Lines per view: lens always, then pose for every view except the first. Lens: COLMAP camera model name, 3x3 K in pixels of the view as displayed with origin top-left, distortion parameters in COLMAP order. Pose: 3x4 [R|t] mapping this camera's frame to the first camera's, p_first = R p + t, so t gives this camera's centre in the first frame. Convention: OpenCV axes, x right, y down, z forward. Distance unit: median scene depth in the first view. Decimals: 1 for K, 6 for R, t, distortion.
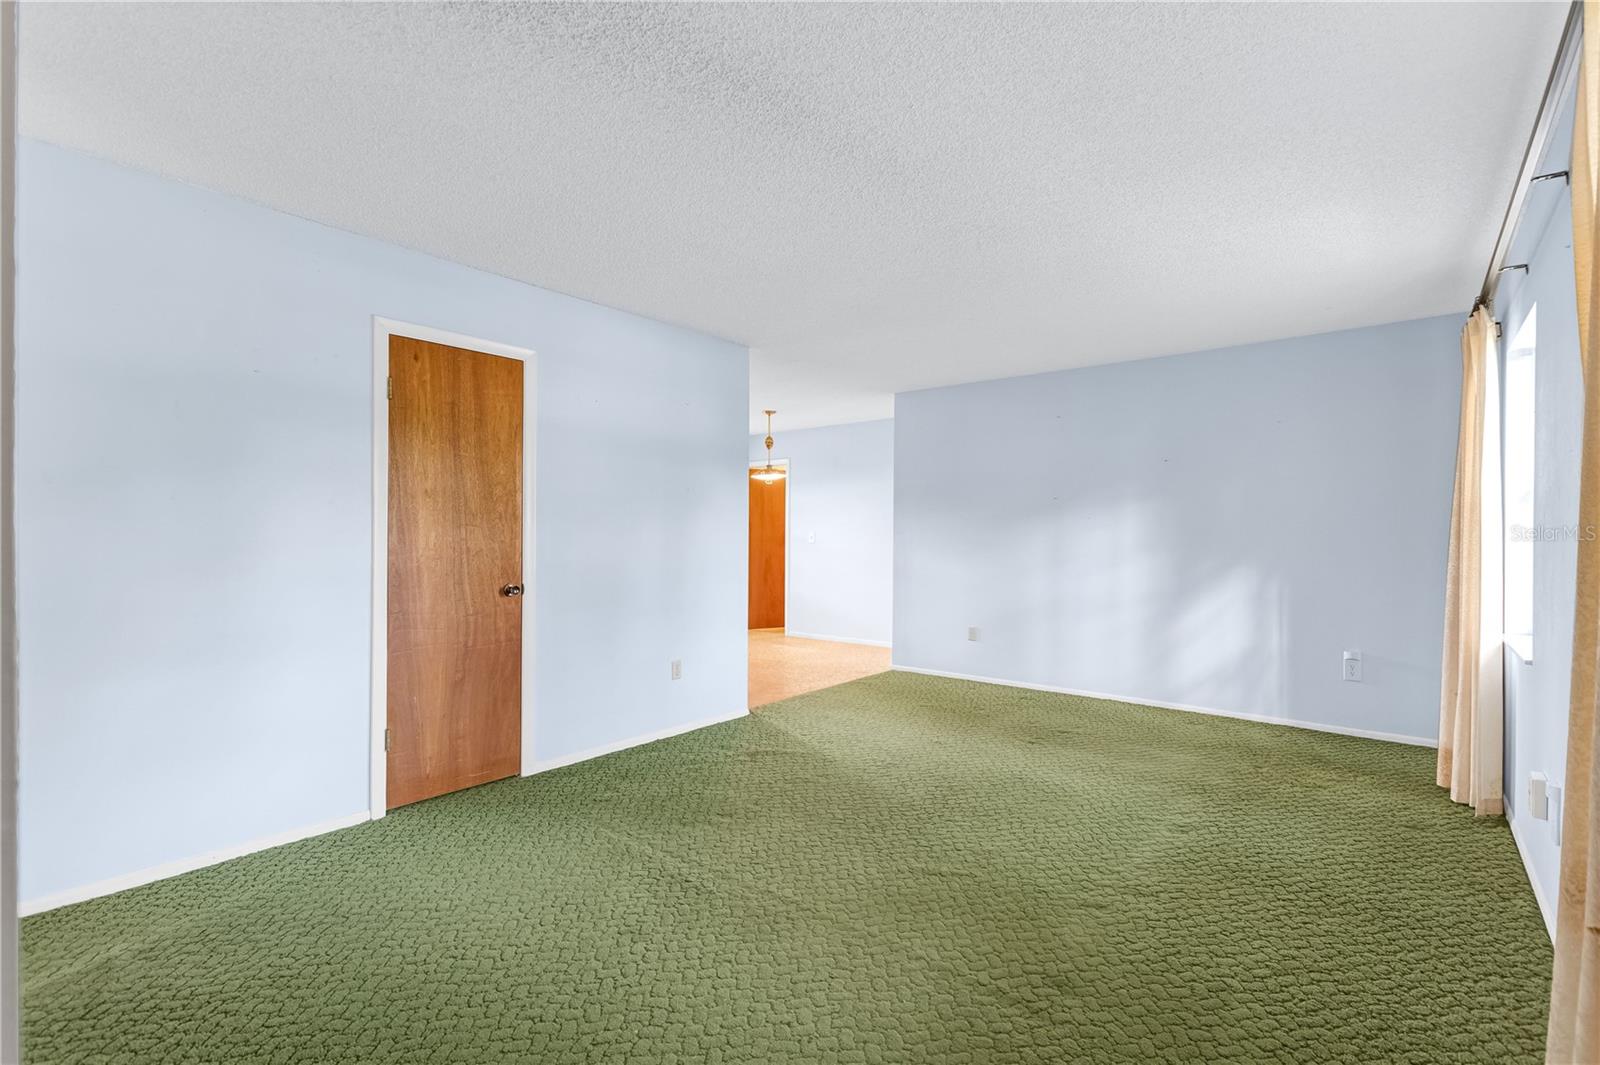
lens RADIAL K [[718.5, 0, 799.6], [0, 718.5, 540.8], [0, 0, 1]] dist [0.002352, 0.000305]
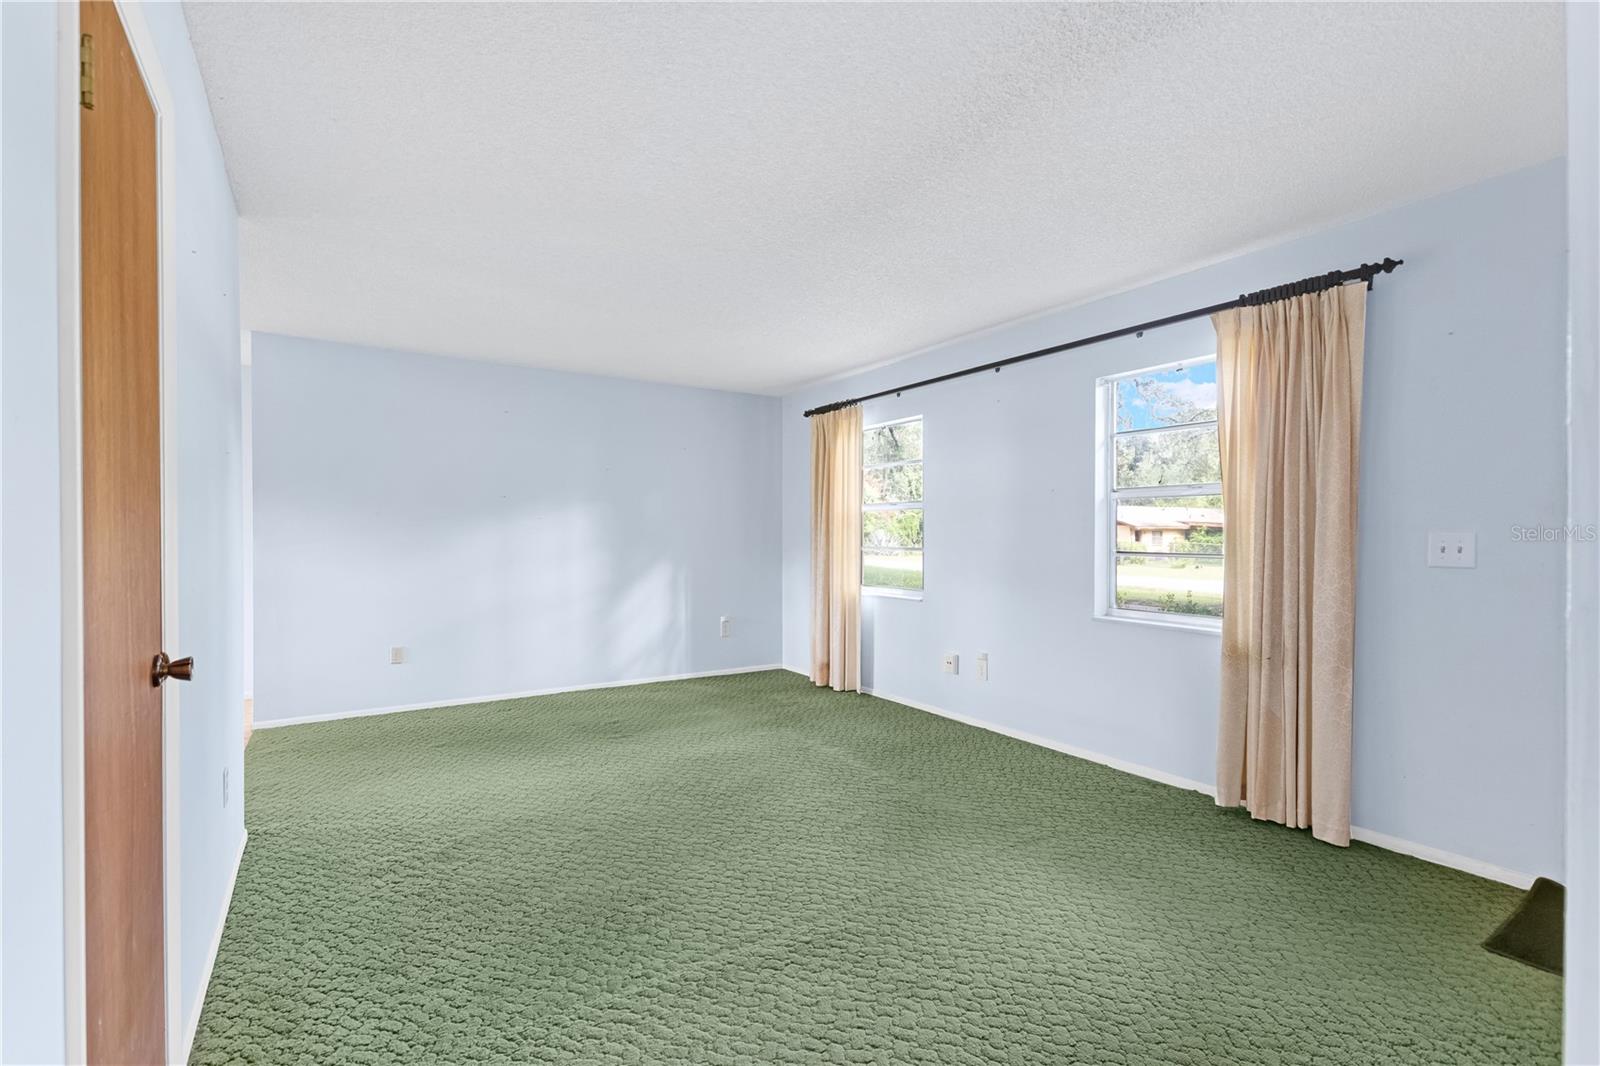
lens RADIAL K [[718.1, 0, 800.0], [0, 718.1, 533.0], [0, 0, 1]] dist [-0.002619, -0.000249]
pose [[0.297822, 0.003938, 0.954613, -0.516494], [0.008676, 0.999939, -0.006832, -0.000492], [-0.954582, 0.010317, 0.297769, 0.403048]]
